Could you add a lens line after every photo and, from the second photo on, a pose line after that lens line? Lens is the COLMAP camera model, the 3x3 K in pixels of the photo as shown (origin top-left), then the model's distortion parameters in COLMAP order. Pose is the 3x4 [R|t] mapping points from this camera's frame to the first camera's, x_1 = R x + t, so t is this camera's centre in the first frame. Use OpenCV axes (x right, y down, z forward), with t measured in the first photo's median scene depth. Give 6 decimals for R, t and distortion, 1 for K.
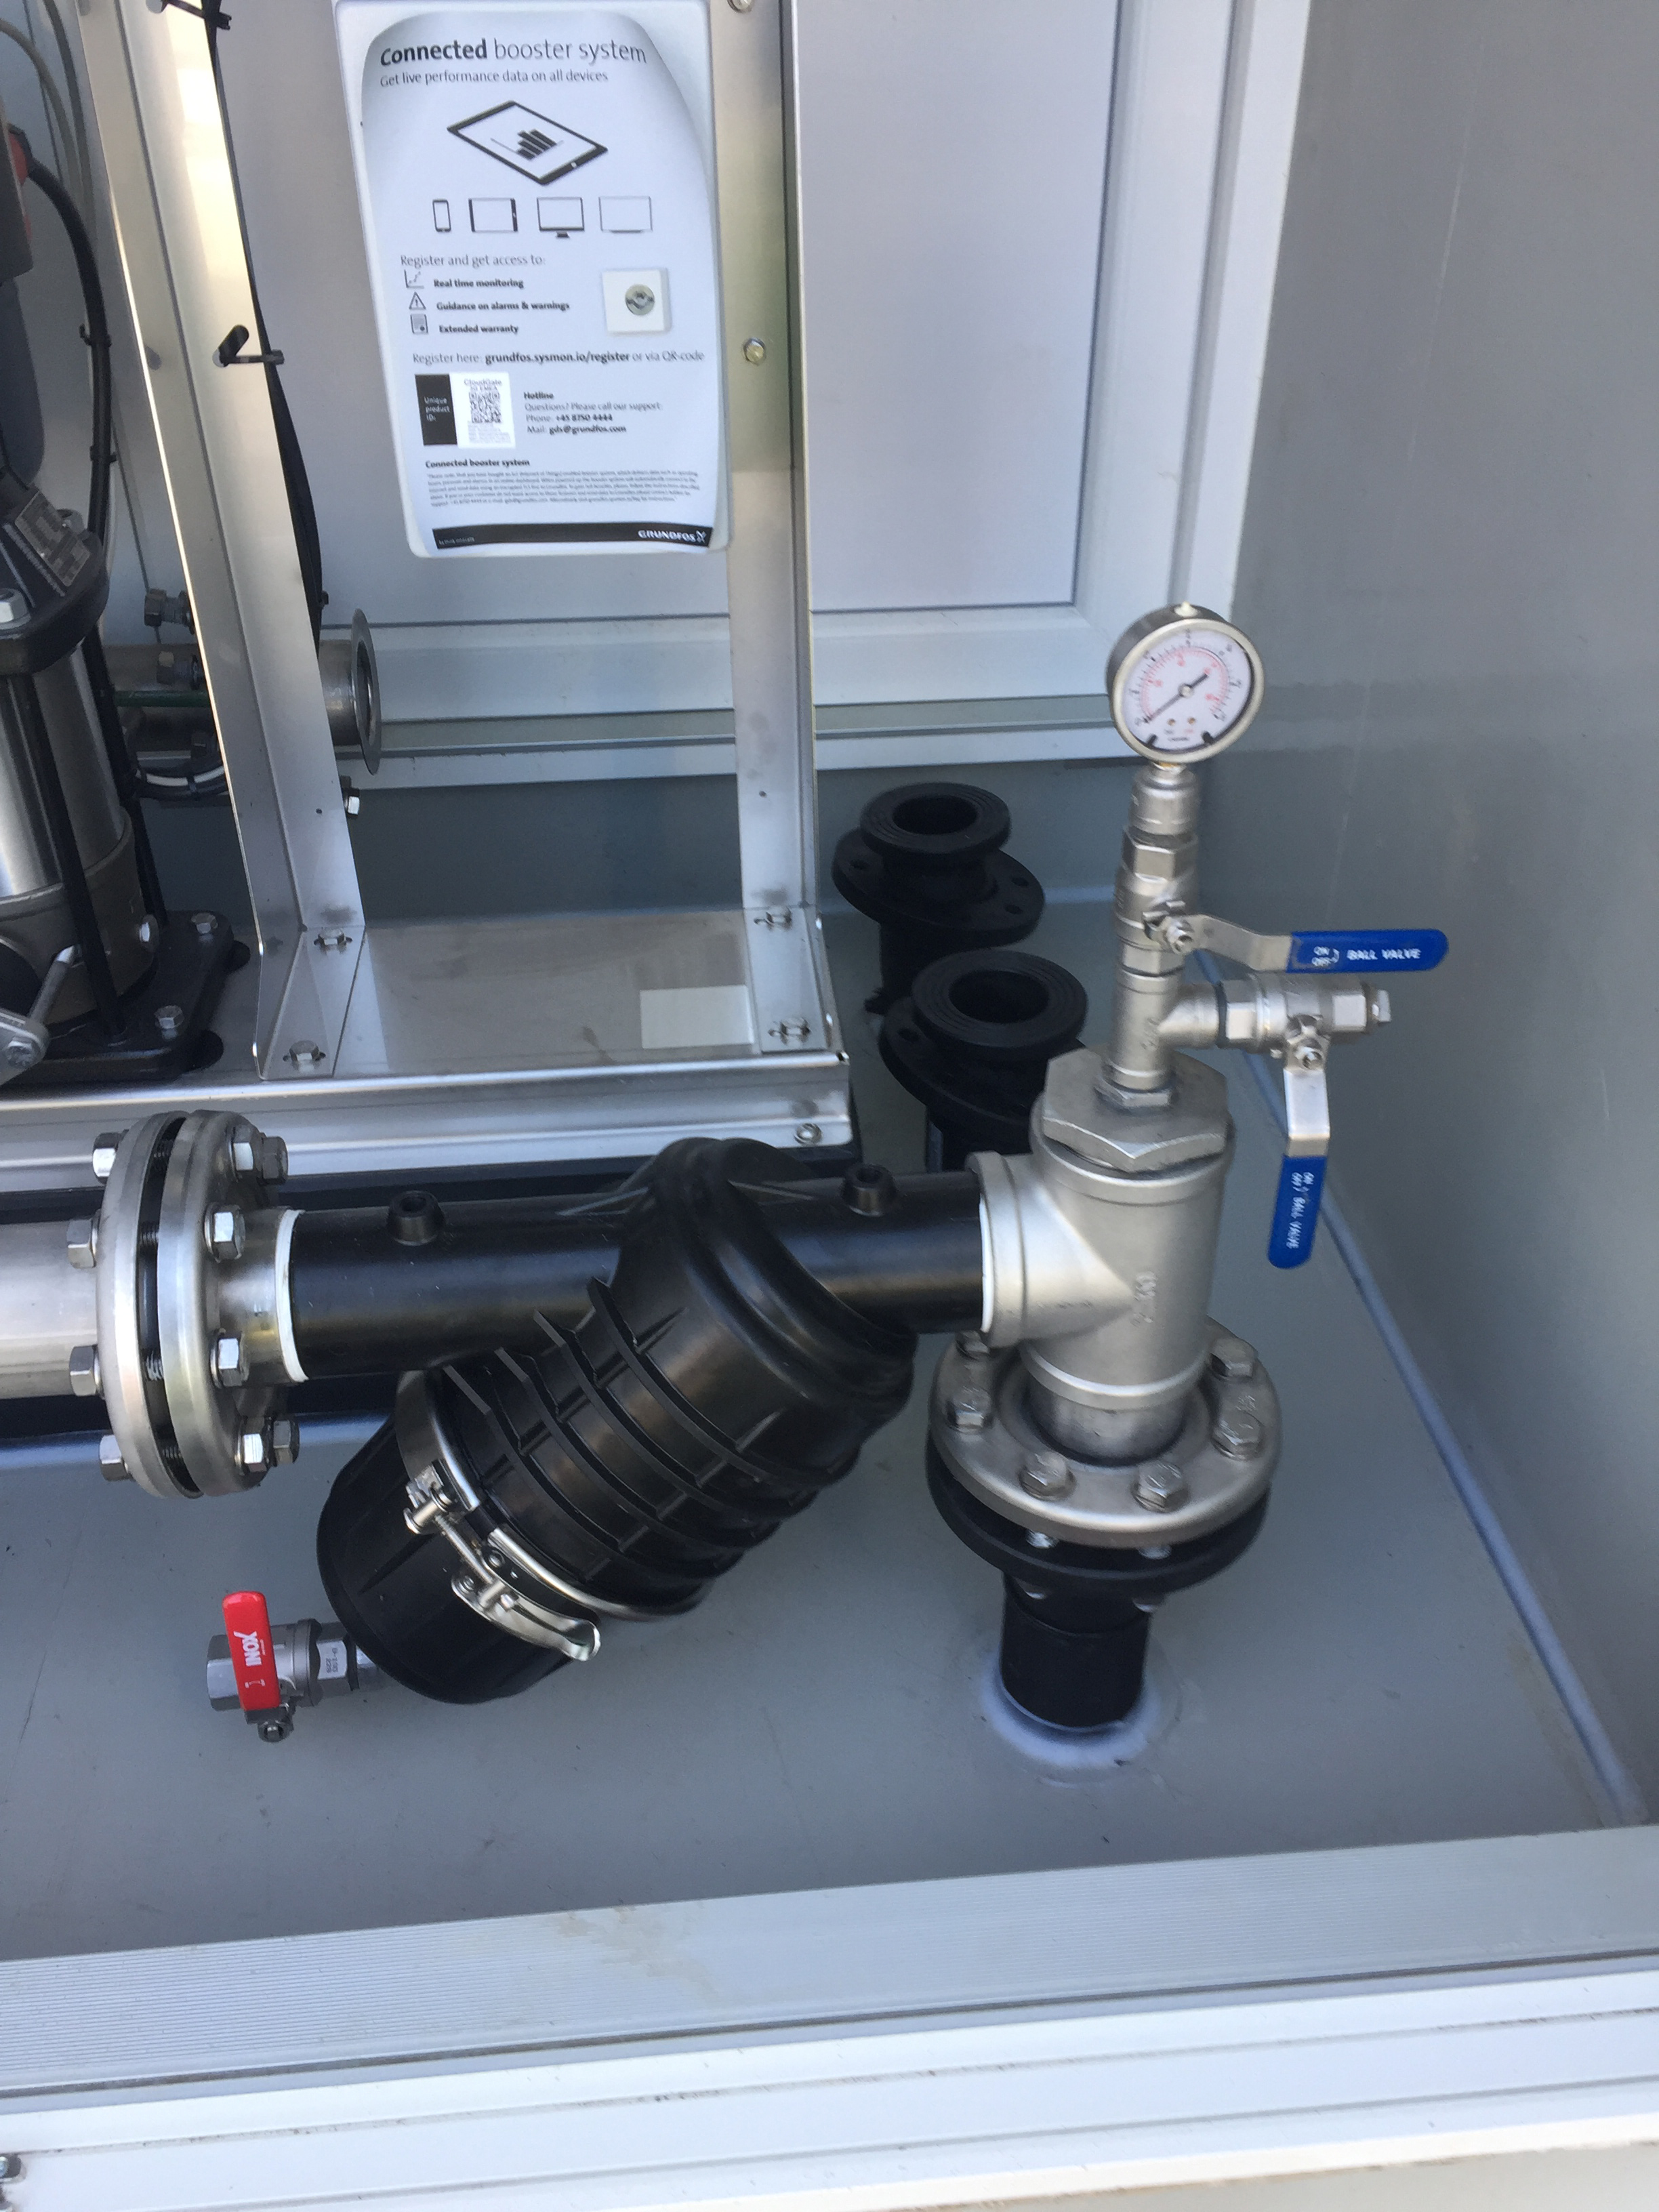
lens RADIAL K [[1911.7, 0, 843.2], [0, 1911.7, 1091.7], [0, 0, 1]] dist [0.079340, -0.114332]
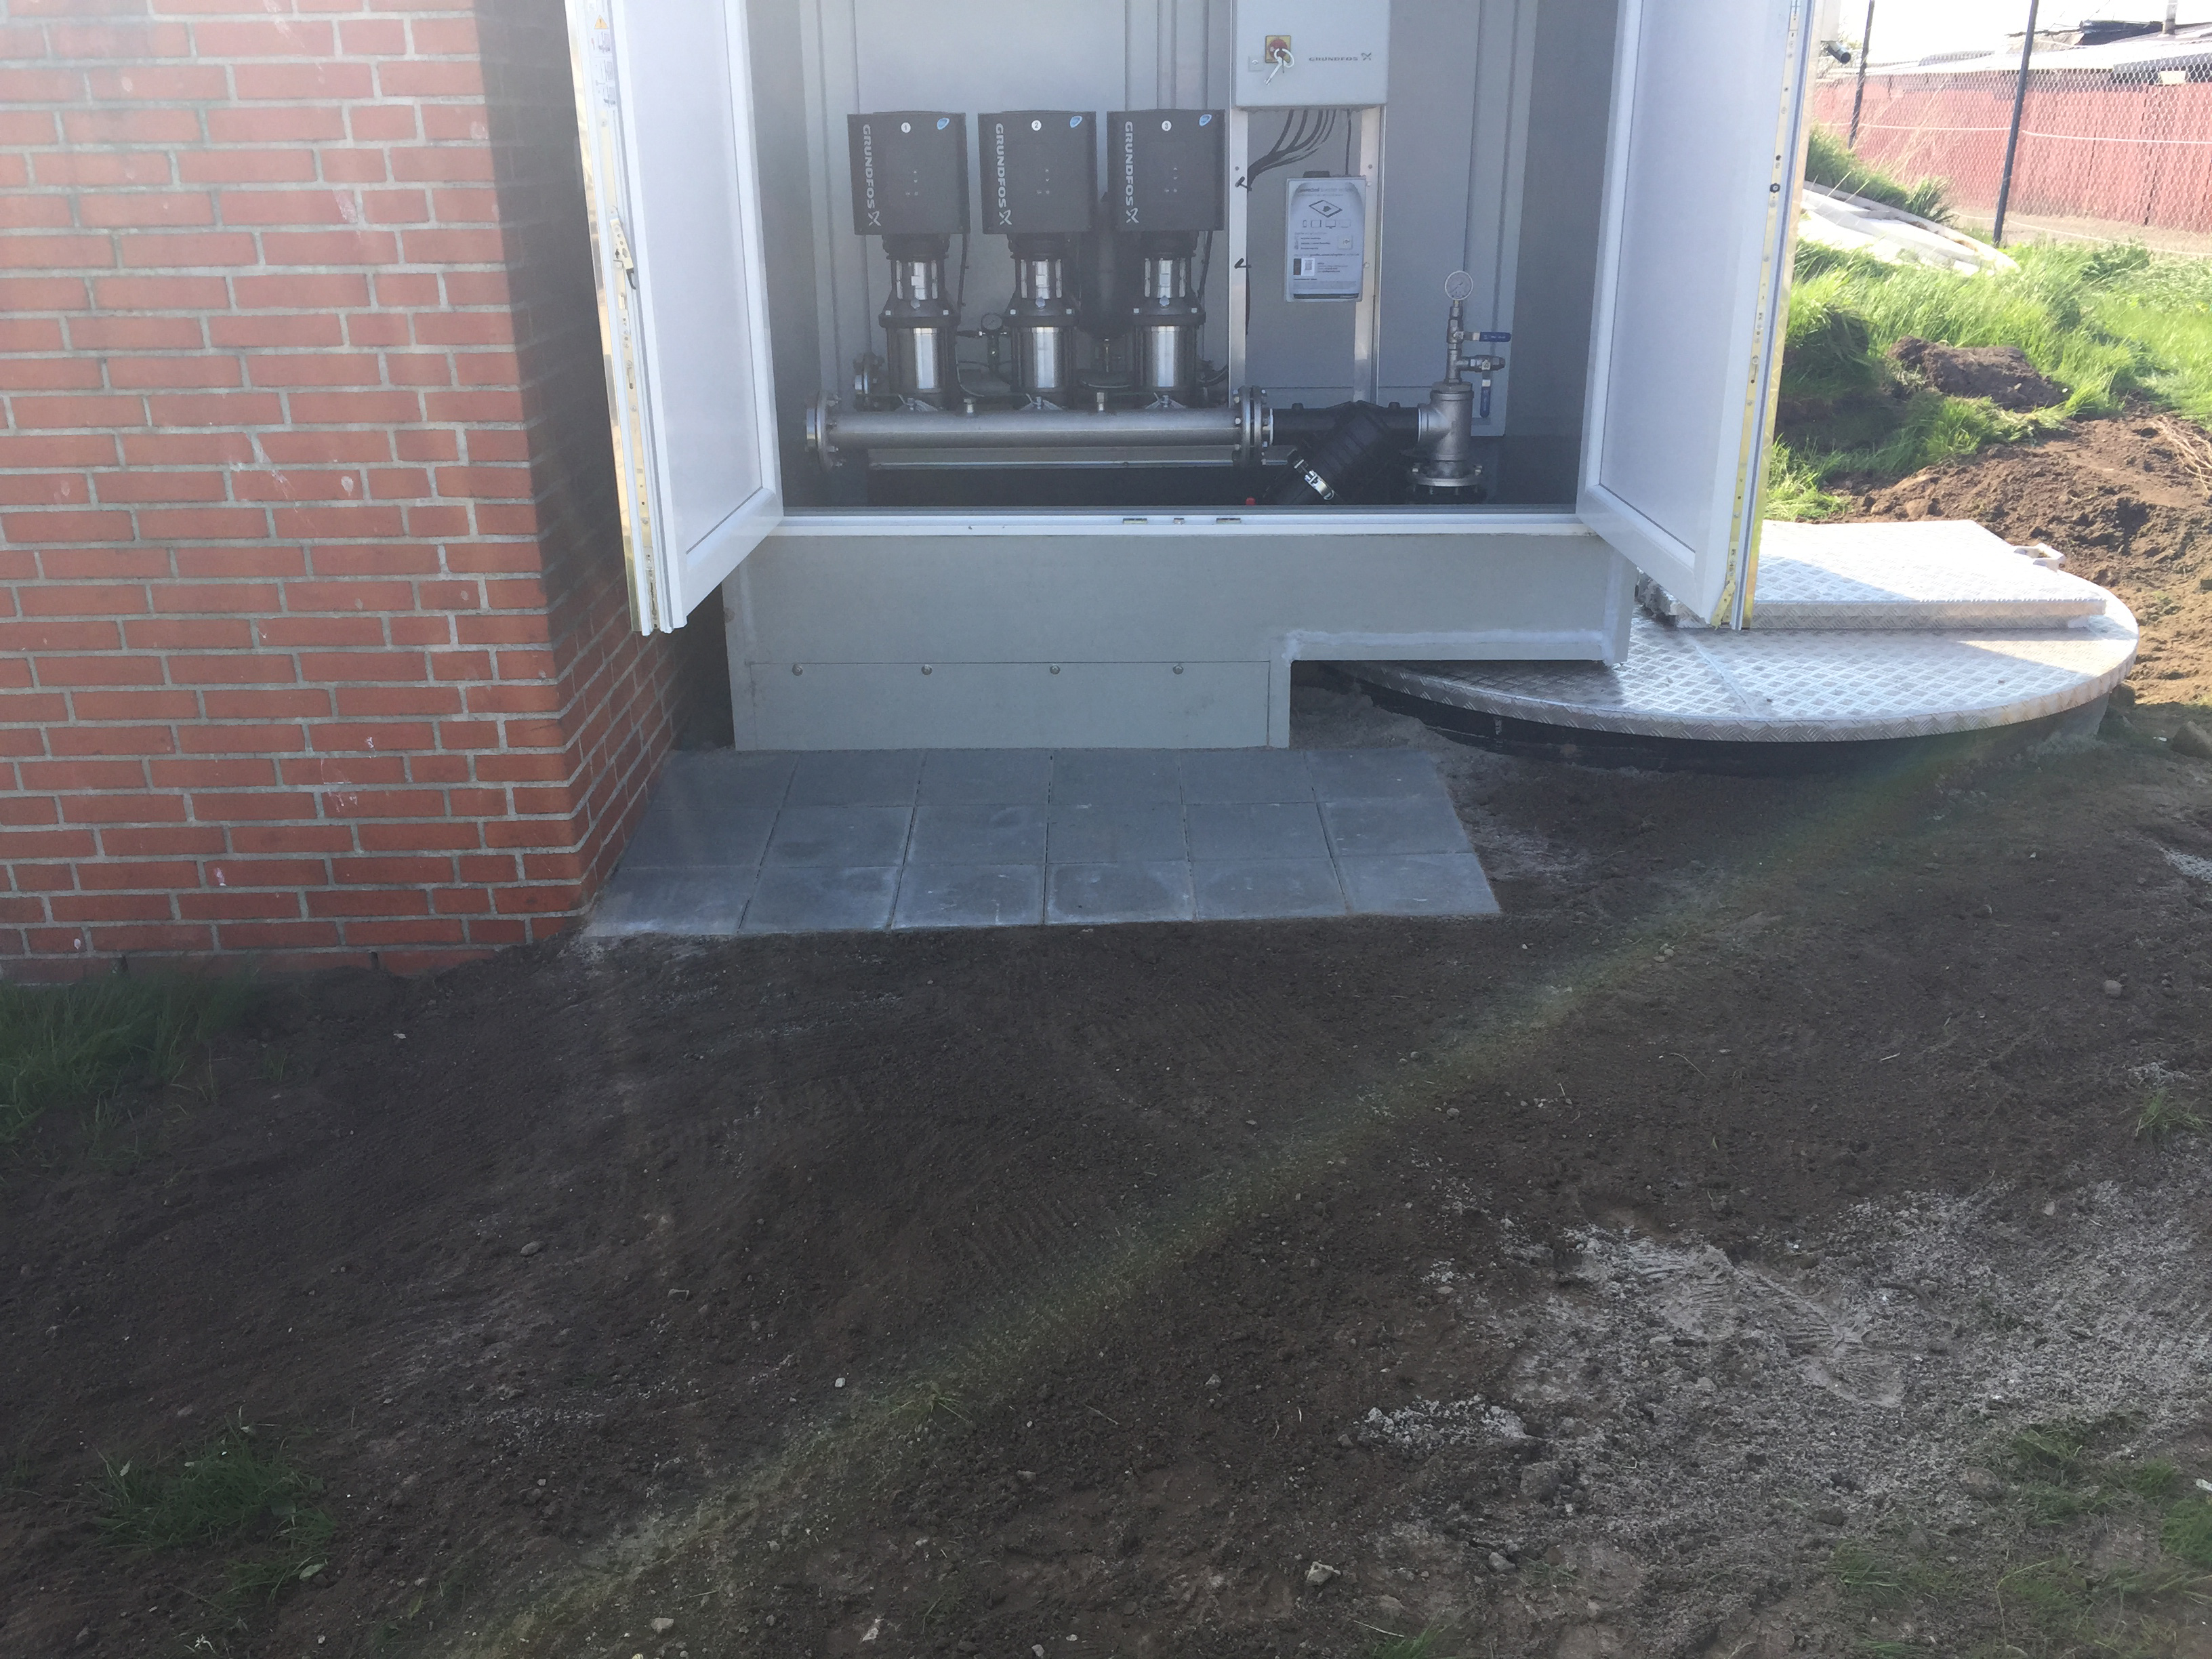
lens RADIAL K [[1911.7, 0, 1118.7], [0, 1911.7, 850.0], [0, 0, 1]] dist [0.079340, -0.114332]
pose [[0.995007, 0.029099, -0.095467, -0.159512], [-0.051828, 0.968116, -0.245082, 2.040975], [0.085292, 0.248806, 0.964791, -2.952300]]
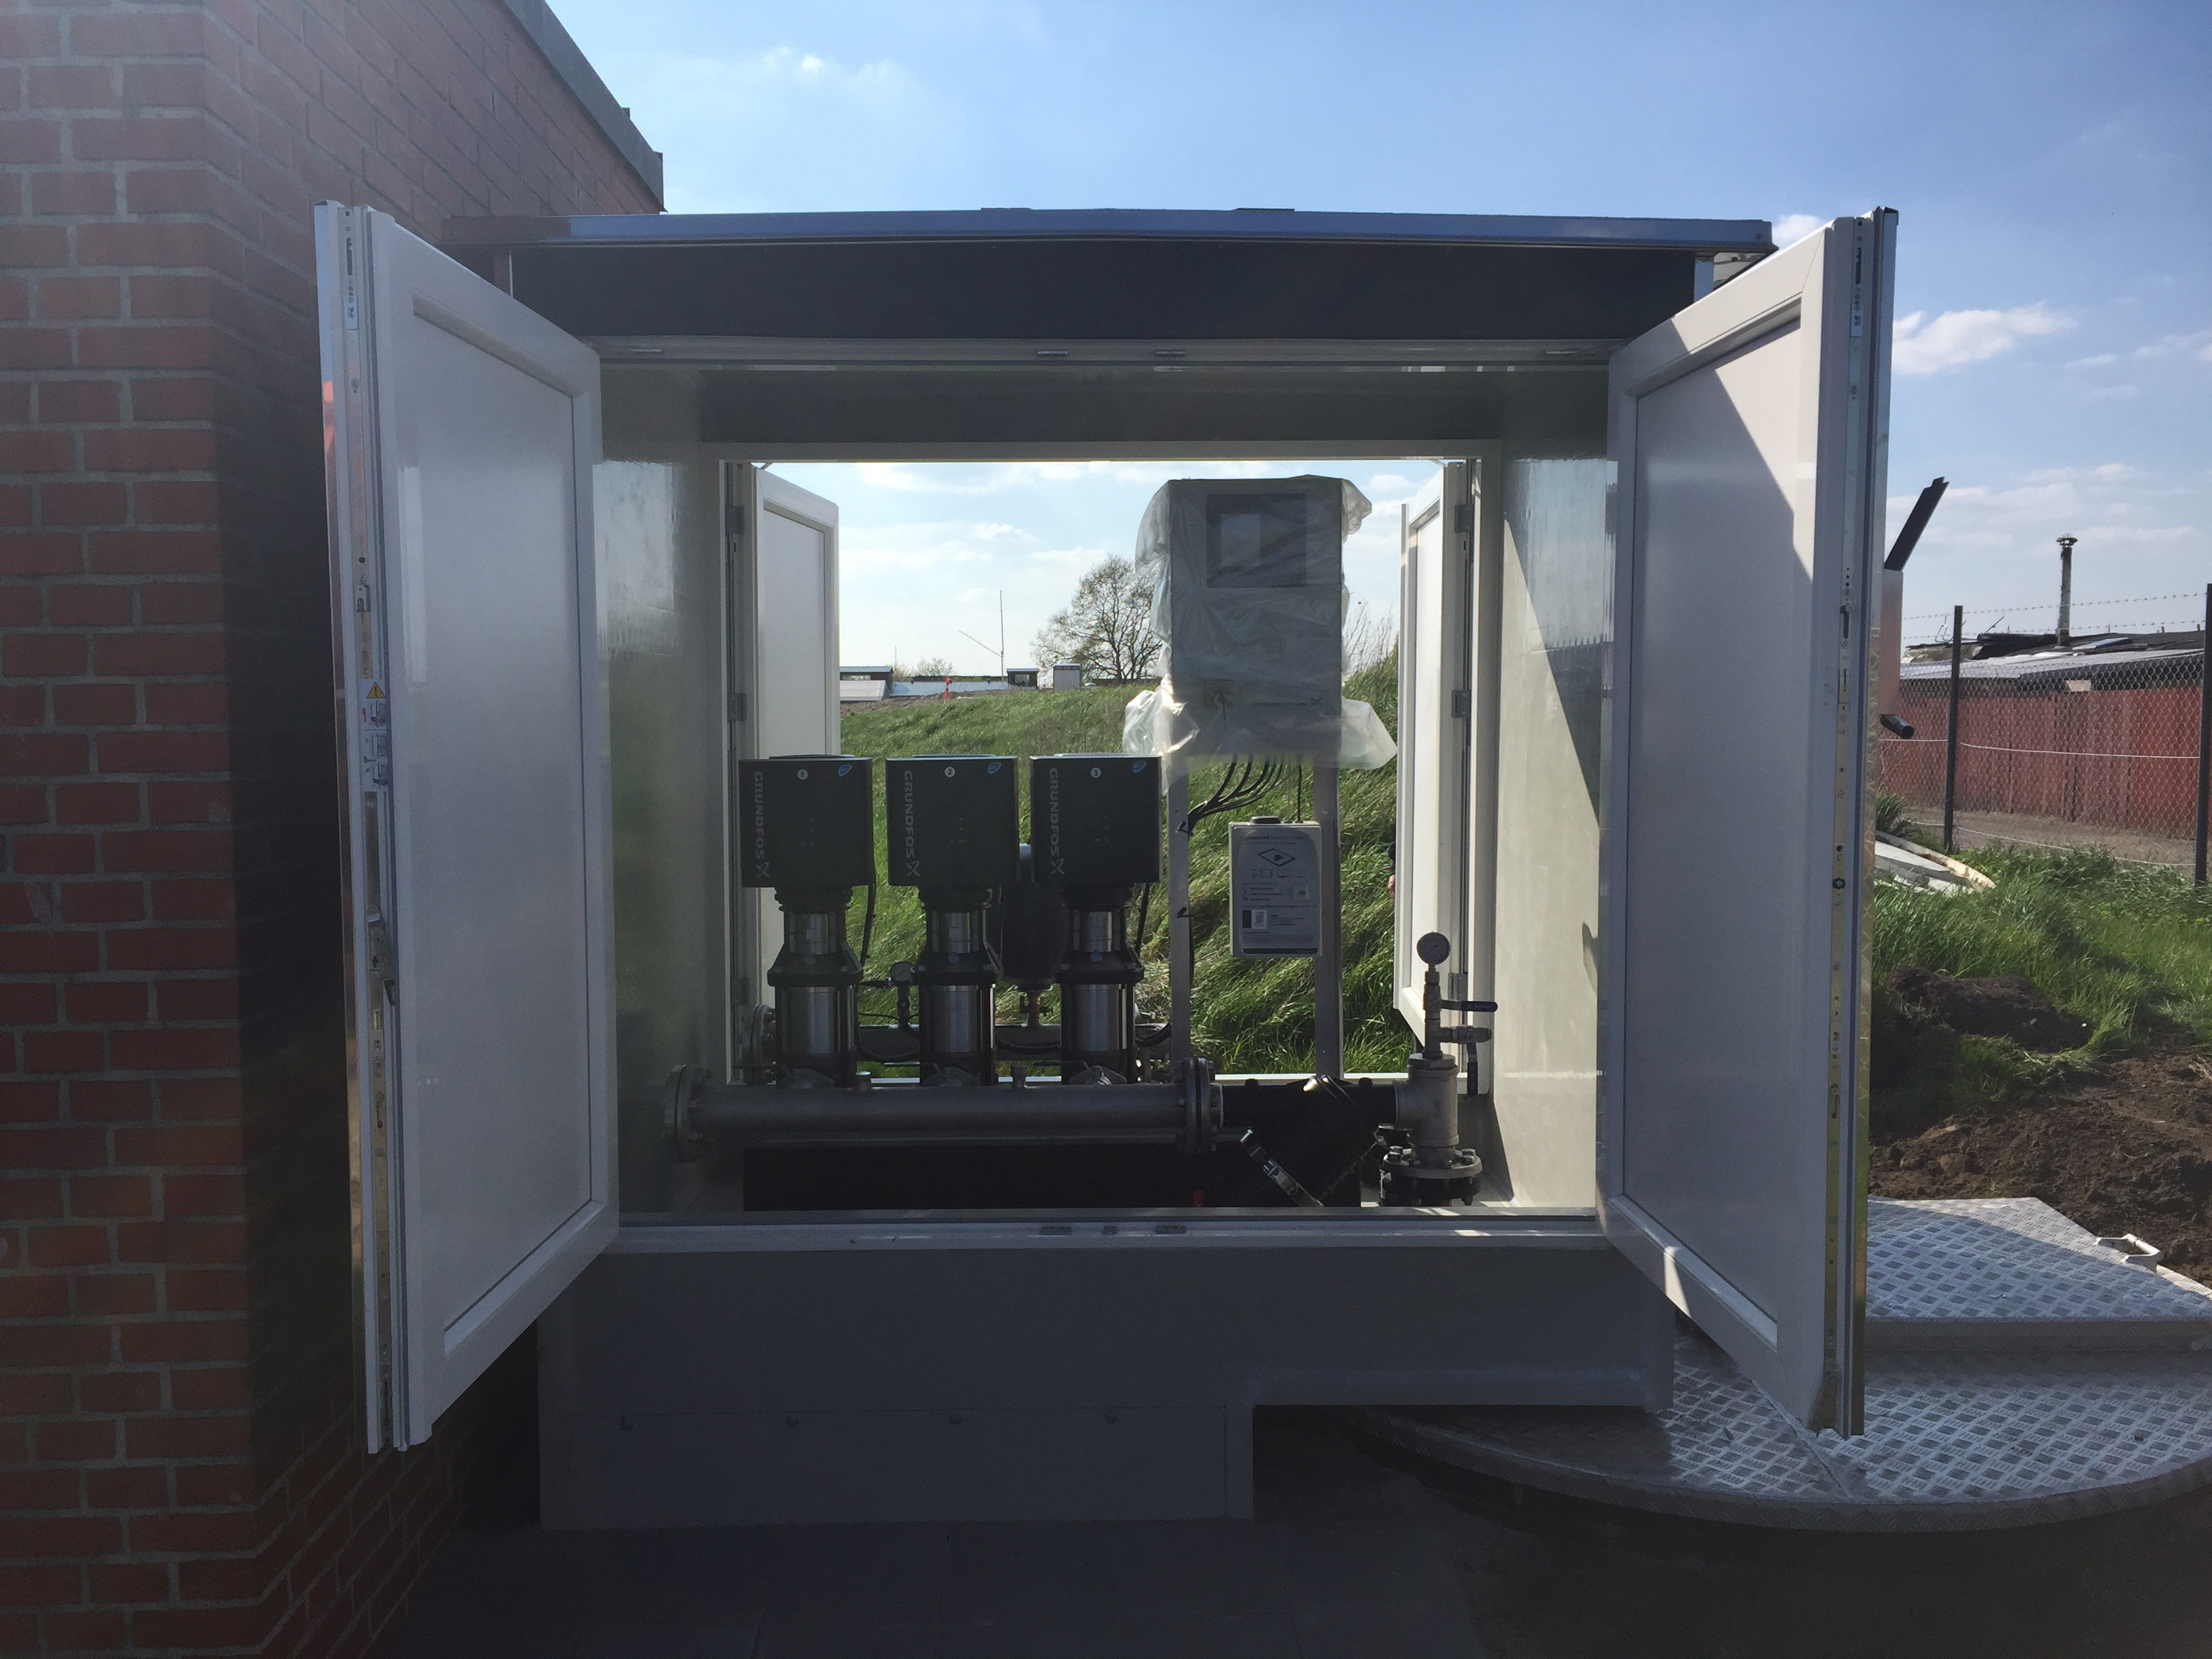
lens RADIAL K [[1911.7, 0, 1123.5], [0, 1911.7, 827.5], [0, 0, 1]] dist [0.079340, -0.114332]
pose [[0.996973, 0.000191, -0.077742, -0.160217], [-0.040926, 0.851502, -0.522752, 1.517021], [0.066098, 0.524352, 0.848932, -2.387276]]
